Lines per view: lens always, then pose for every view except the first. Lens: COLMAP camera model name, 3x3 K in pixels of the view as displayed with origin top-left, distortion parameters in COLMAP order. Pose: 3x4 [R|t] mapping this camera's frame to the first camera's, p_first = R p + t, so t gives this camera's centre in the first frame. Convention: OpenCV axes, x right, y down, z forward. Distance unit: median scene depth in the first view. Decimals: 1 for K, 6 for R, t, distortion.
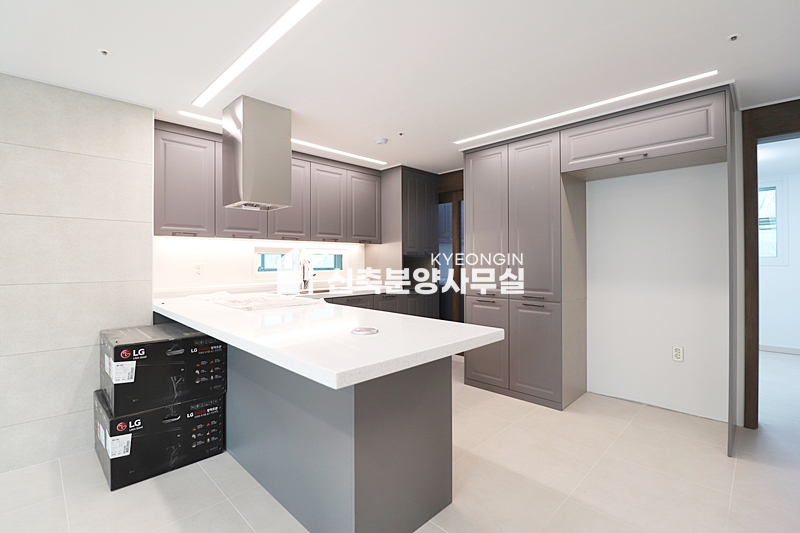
lens RADIAL K [[370.1, 0, 405.4], [0, 370.1, 257.1], [0, 0, 1]] dist [0.017173, -0.017595]
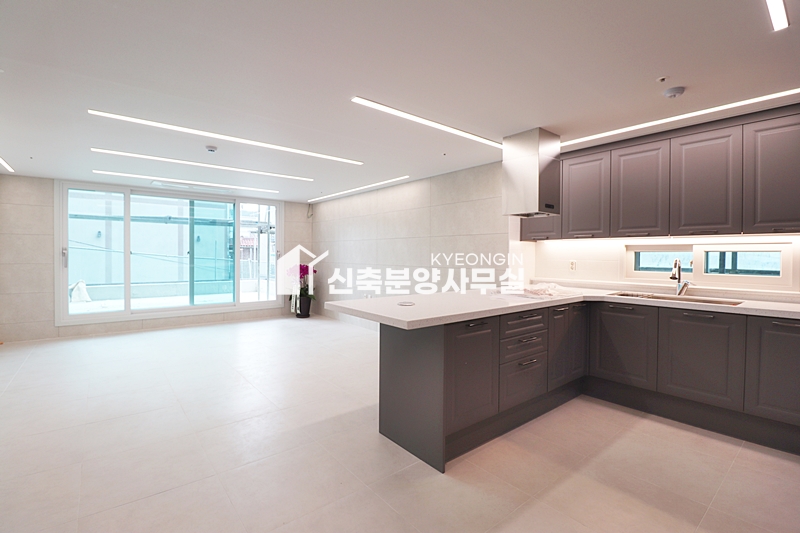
lens RADIAL K [[370.1, 0, 405.4], [0, 370.1, 257.1], [0, 0, 1]] dist [0.017173, -0.017595]
pose [[-0.104460, 0.007437, -0.994501, 0.816985], [0.003947, 0.999967, 0.007063, -0.005264], [0.994521, -0.003187, -0.104486, 0.674567]]
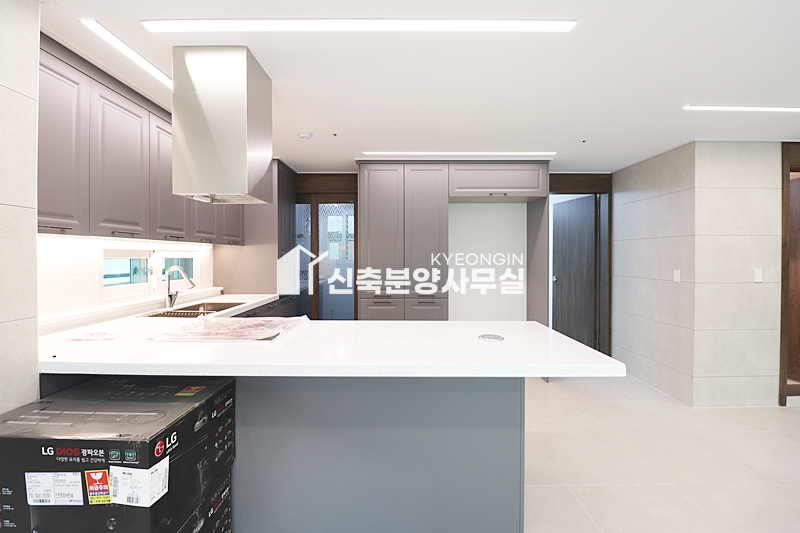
lens RADIAL K [[363.4, 0, 398.2], [0, 363.4, 258.9], [0, 0, 1]] dist [-0.001602, -0.000601]
pose [[0.715460, -0.001880, 0.698651, -0.616612], [-0.010914, 0.999844, 0.013868, -0.030942], [-0.698568, -0.017547, 0.715329, 0.242560]]
